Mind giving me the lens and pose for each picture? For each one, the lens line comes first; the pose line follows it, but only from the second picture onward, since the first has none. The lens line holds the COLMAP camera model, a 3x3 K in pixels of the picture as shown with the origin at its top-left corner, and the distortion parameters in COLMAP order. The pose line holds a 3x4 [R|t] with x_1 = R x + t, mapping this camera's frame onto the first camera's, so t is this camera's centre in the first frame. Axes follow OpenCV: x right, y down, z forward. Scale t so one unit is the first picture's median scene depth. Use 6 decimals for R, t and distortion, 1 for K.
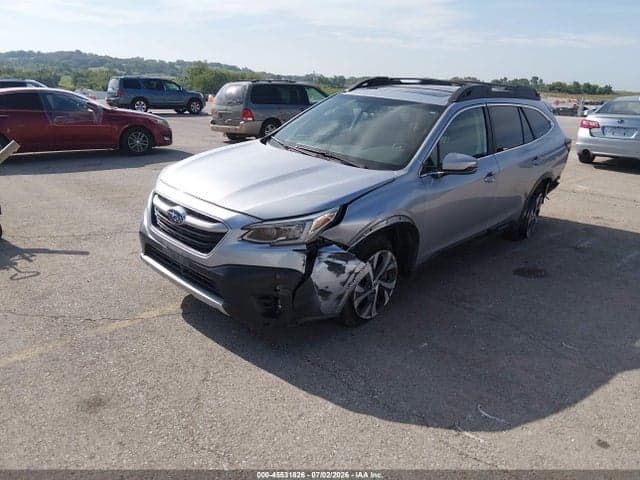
lens RADIAL K [[489.1, 0, 321.0], [0, 489.1, 238.8], [0, 0, 1]] dist [0.074712, -0.121081]
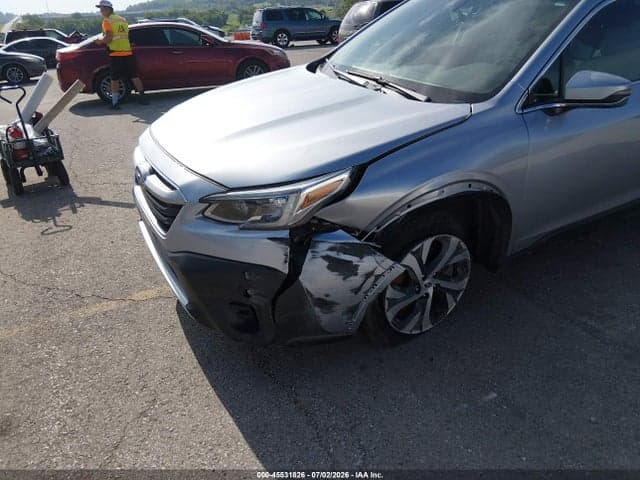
lens RADIAL K [[489.1, 0, 318.7], [0, 489.1, 240.9], [0, 0, 1]] dist [0.074712, -0.121081]
pose [[0.952654, 0.060884, -0.297897, 0.164440], [-0.020309, 0.990300, 0.137452, -0.052259], [0.303377, -0.124895, 0.944650, 0.349481]]
